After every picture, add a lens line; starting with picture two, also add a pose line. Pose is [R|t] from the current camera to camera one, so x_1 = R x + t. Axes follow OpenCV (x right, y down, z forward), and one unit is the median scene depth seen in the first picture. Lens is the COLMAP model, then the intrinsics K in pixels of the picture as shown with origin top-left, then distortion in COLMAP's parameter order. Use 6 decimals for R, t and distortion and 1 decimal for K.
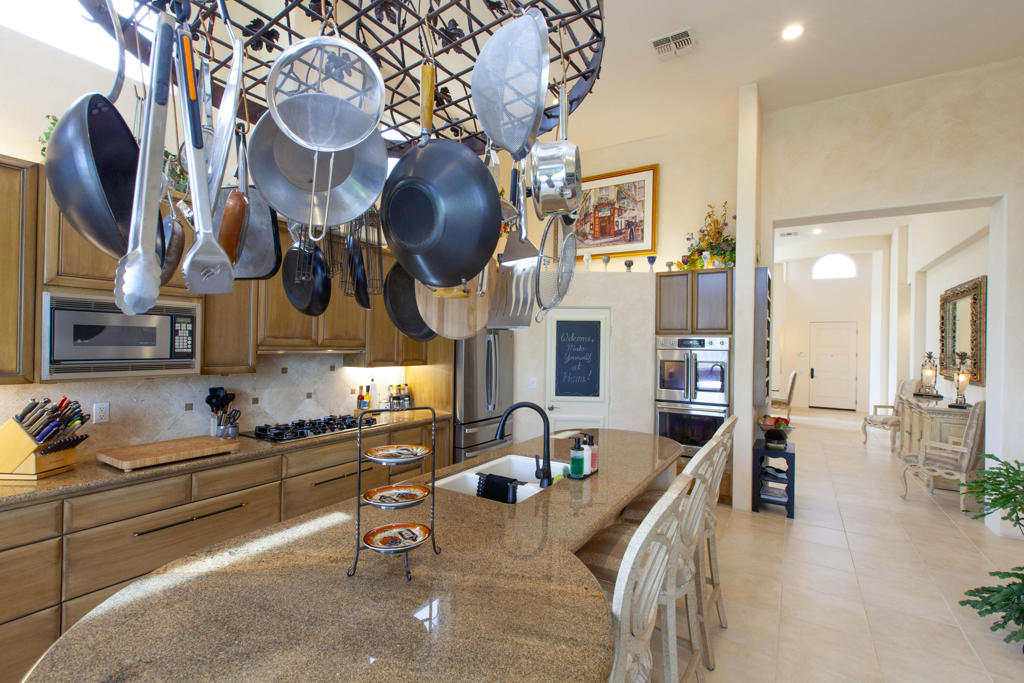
lens RADIAL K [[456.5, 0, 513.9], [0, 456.5, 341.3], [0, 0, 1]] dist [0.003078, -0.002634]
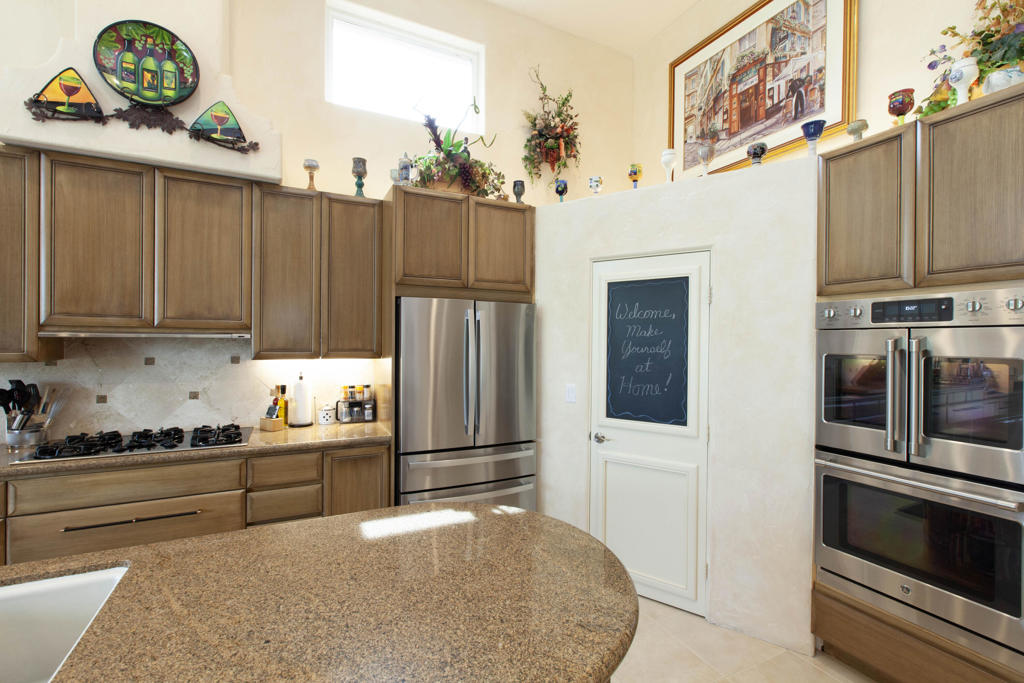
lens RADIAL K [[456.5, 0, 510.3], [0, 456.5, 342.5], [0, 0, 1]] dist [0.003078, -0.002634]
pose [[0.850585, -0.006100, -0.525803, 0.296823], [0.008993, 0.999955, 0.002948, 0.026124], [0.525761, -0.007236, 0.850601, 0.483574]]
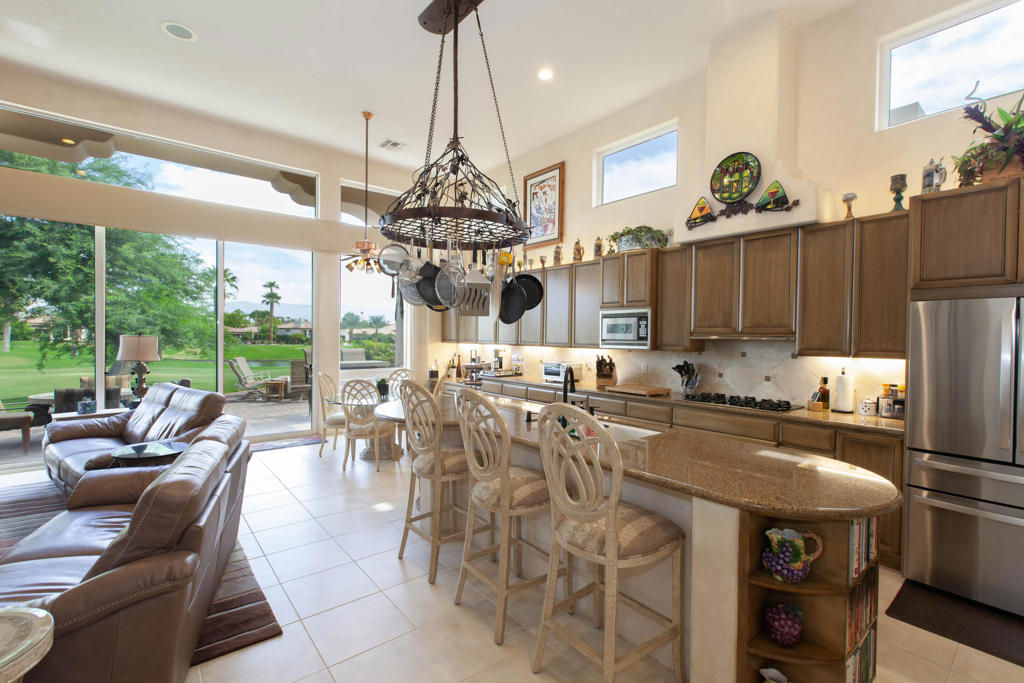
lens RADIAL K [[456.5, 0, 516.8], [0, 456.5, 345.2], [0, 0, 1]] dist [0.003078, -0.002634]
pose [[-0.319326, -0.006854, -0.947620, 0.615400], [-0.013595, 0.999904, -0.002651, 0.036878], [0.947547, 0.012037, -0.319388, 0.589517]]
